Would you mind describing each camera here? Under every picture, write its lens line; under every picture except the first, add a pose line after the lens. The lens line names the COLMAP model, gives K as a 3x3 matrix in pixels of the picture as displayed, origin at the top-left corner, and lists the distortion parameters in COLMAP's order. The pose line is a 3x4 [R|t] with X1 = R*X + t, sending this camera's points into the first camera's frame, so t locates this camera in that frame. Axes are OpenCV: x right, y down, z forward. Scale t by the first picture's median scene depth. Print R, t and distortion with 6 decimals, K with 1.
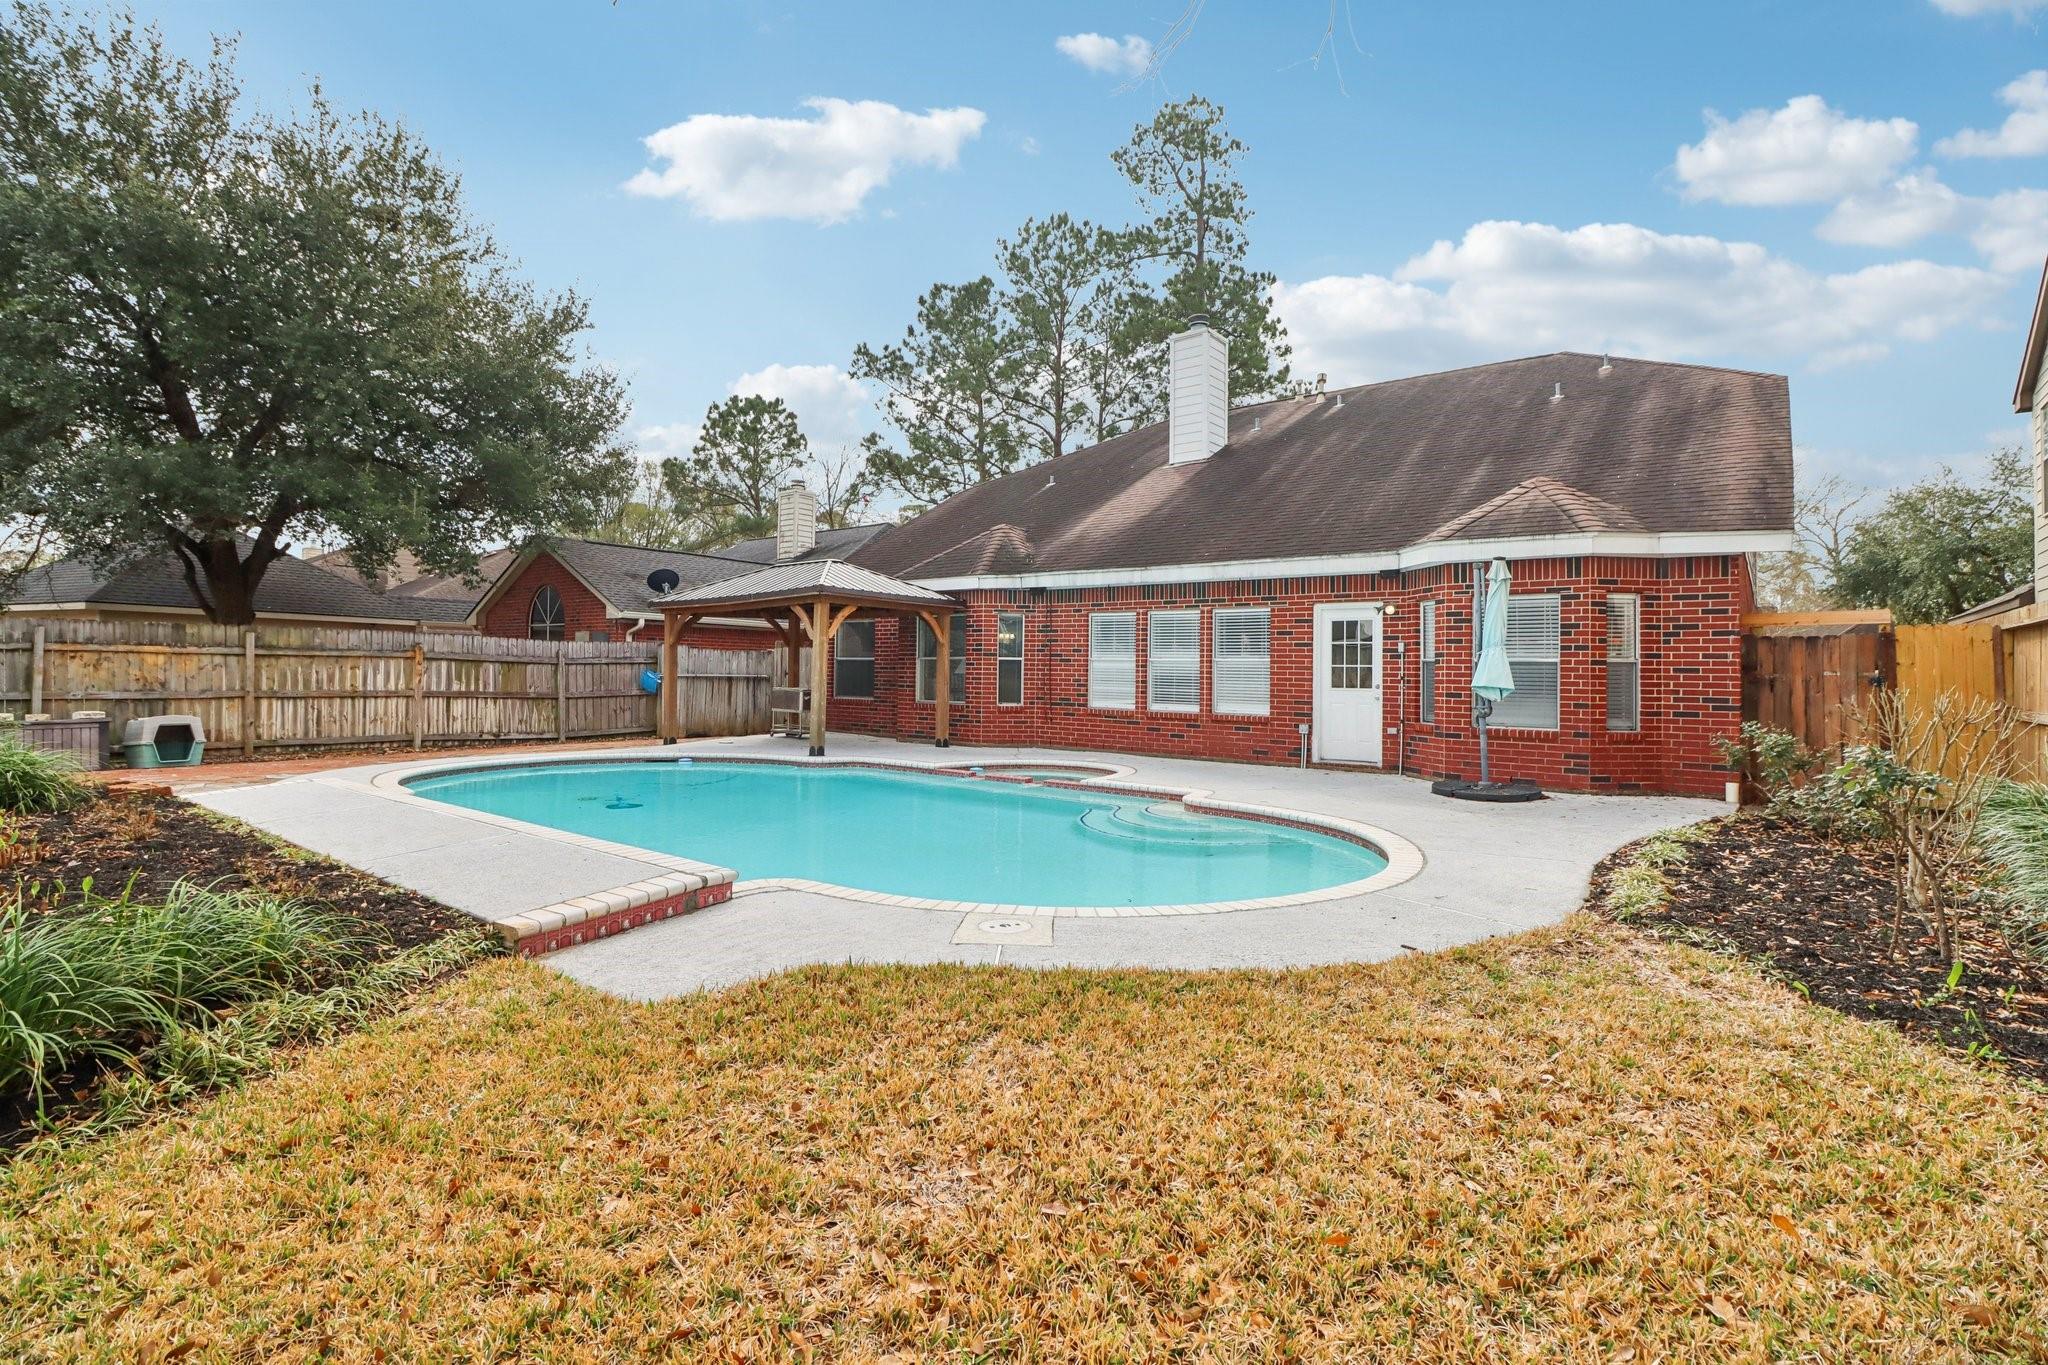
lens RADIAL K [[961.3, 0, 1023.5], [0, 961.3, 677.3], [0, 0, 1]] dist [-0.013056, -0.002968]
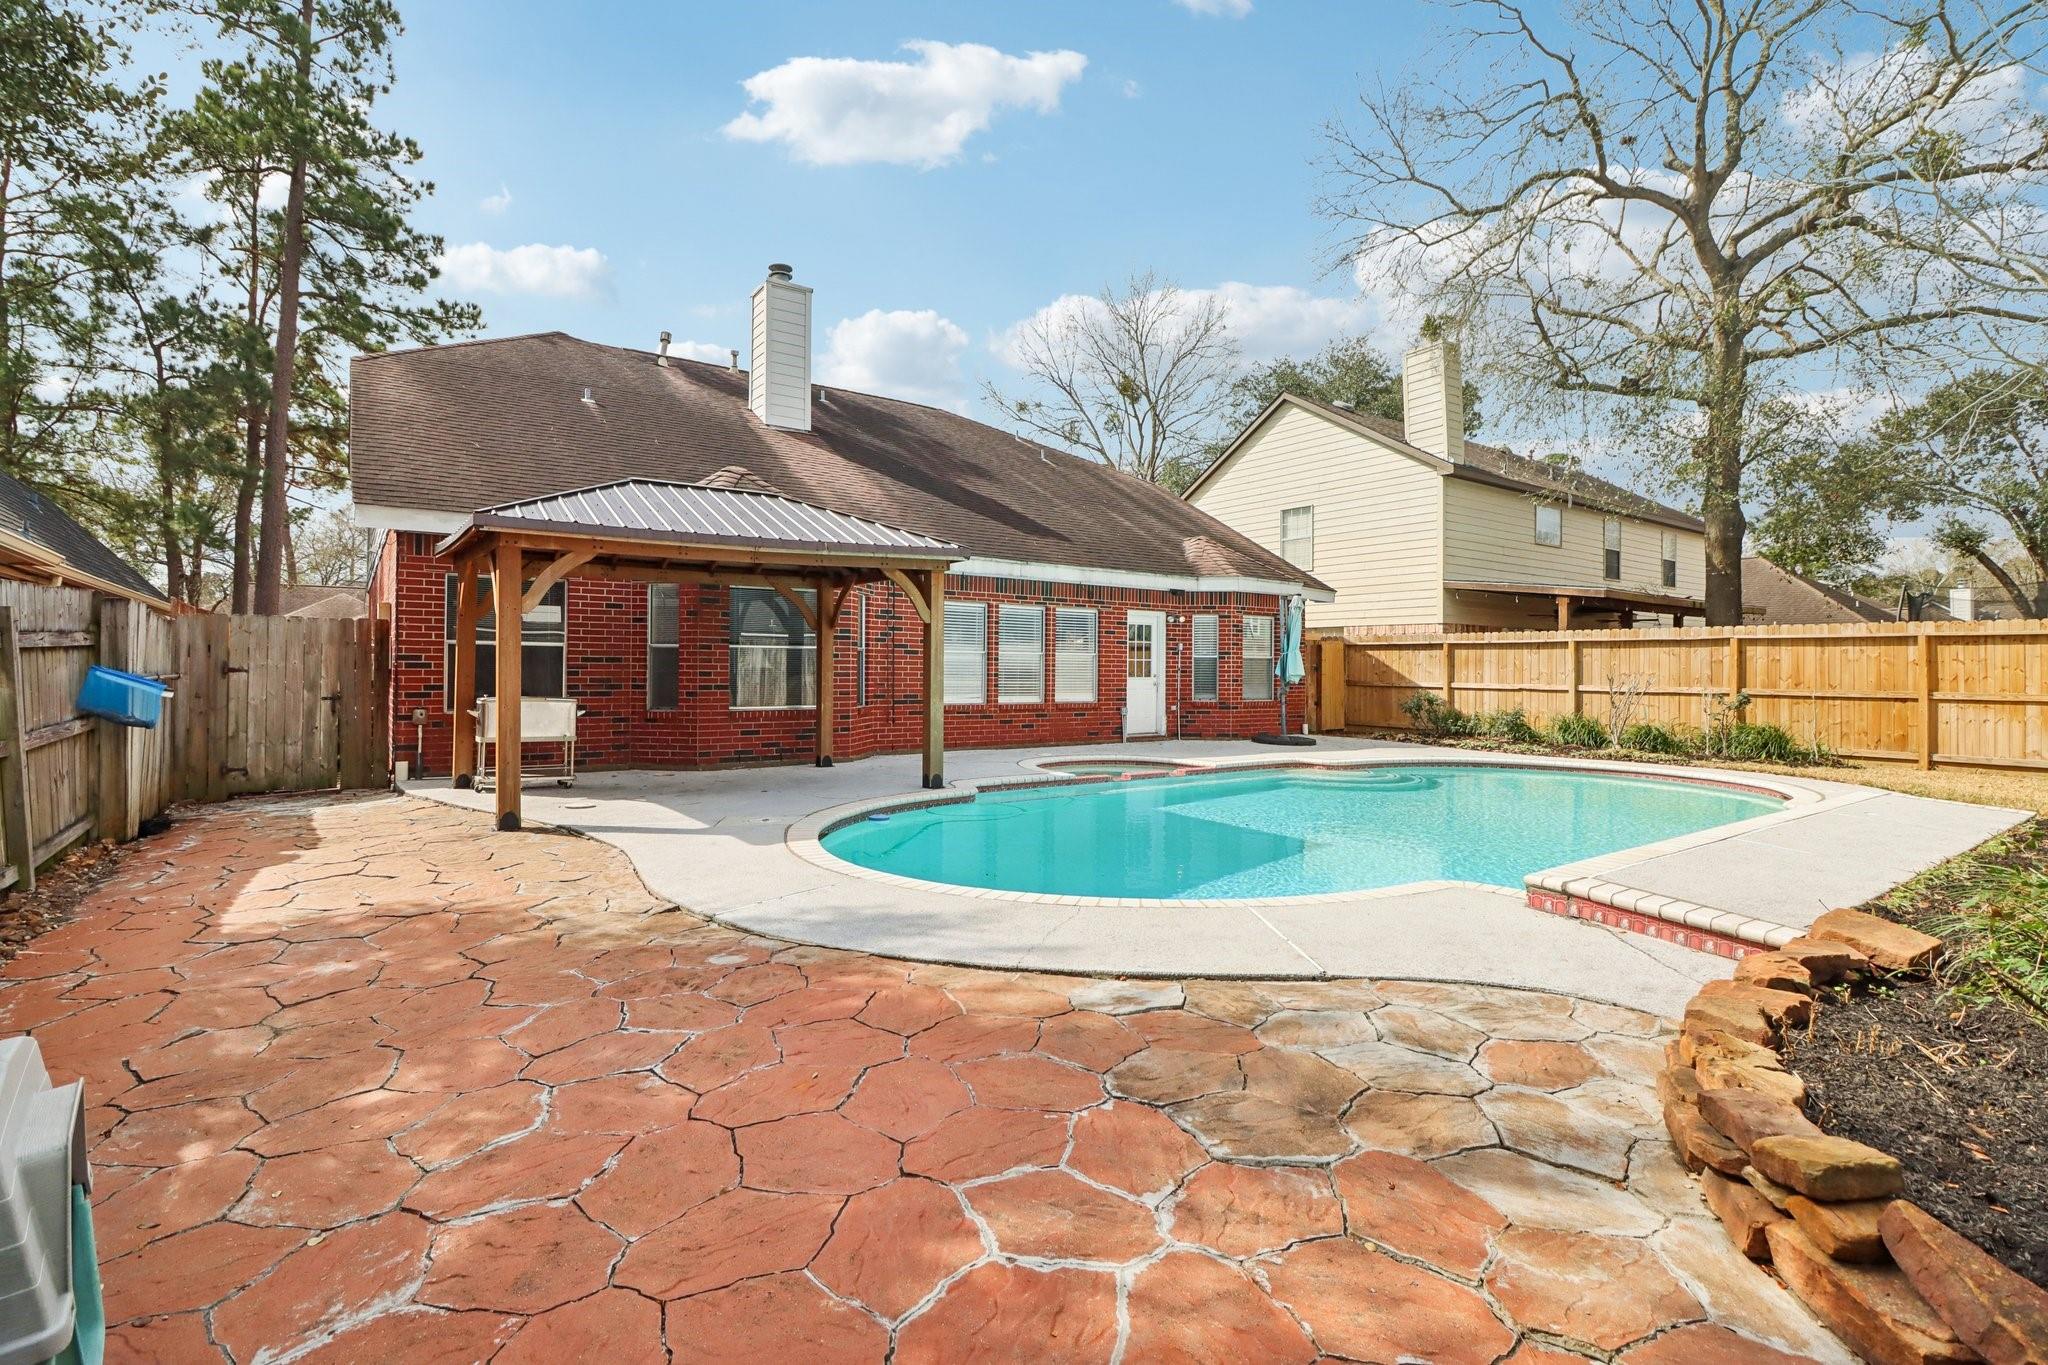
lens RADIAL K [[961.3, 0, 1026.3], [0, 961.3, 666.1], [0, 0, 1]] dist [-0.013056, -0.002968]
pose [[0.257922, -0.011330, 0.966099, -0.742712], [-0.003634, 0.999913, 0.012696, -0.015177], [-0.966159, -0.006785, 0.257858, 0.636035]]
